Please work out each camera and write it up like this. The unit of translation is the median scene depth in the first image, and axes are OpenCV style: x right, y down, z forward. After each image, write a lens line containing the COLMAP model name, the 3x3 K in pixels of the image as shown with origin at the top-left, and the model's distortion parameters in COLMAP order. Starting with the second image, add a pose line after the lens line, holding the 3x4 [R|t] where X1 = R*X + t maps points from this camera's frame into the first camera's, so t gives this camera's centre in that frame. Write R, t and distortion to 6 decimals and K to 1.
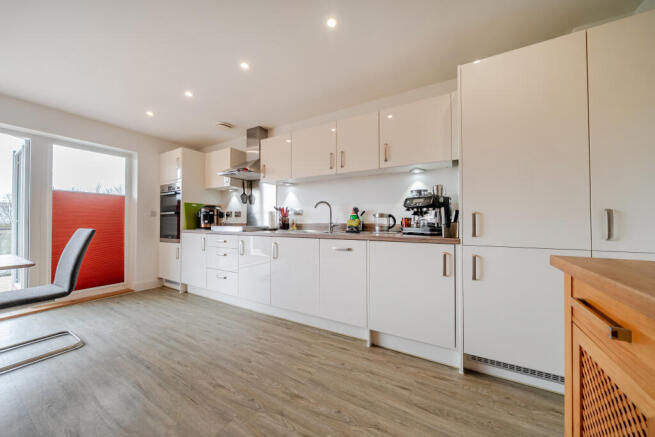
lens RADIAL K [[227.0, 0, 327.9], [0, 227.0, 217.2], [0, 0, 1]] dist [-0.005537, -0.000259]
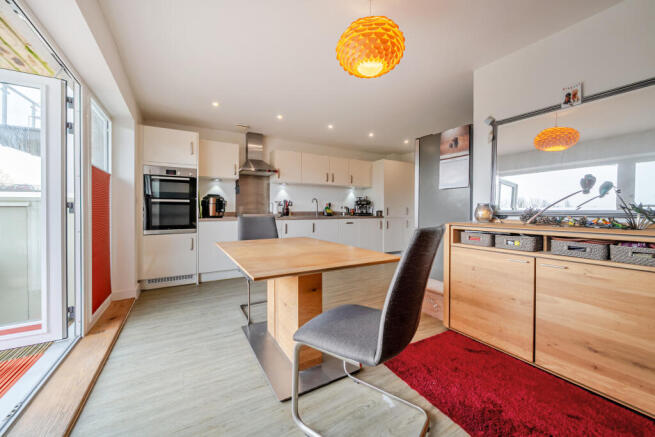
lens RADIAL K [[244.1, 0, 320.9], [0, 244.1, 214.5], [0, 0, 1]] dist [0.001796, -0.000605]
pose [[0.515193, -0.014119, 0.856958, -1.573307], [-0.020562, 0.999373, 0.028826, -0.003093], [-0.856828, -0.032471, 0.514580, 0.017210]]
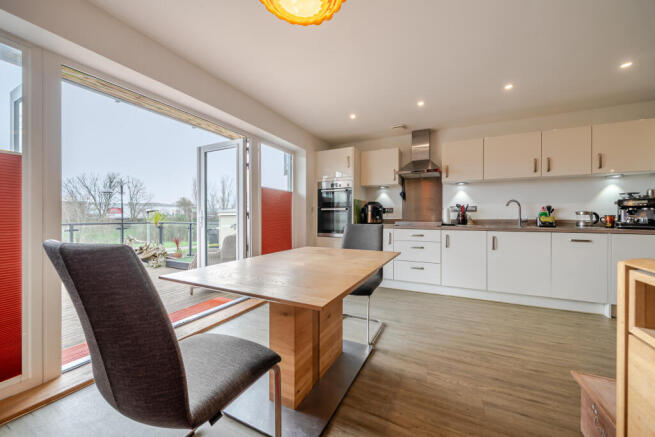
lens RADIAL K [[244.1, 0, 334.4], [0, 244.1, 217.1], [0, 0, 1]] dist [0.001796, -0.000605]
pose [[0.997557, 0.002361, 0.069812, -1.009993], [-0.004167, 0.999660, 0.025737, -0.011737], [-0.069727, -0.025965, 0.997228, -0.164933]]
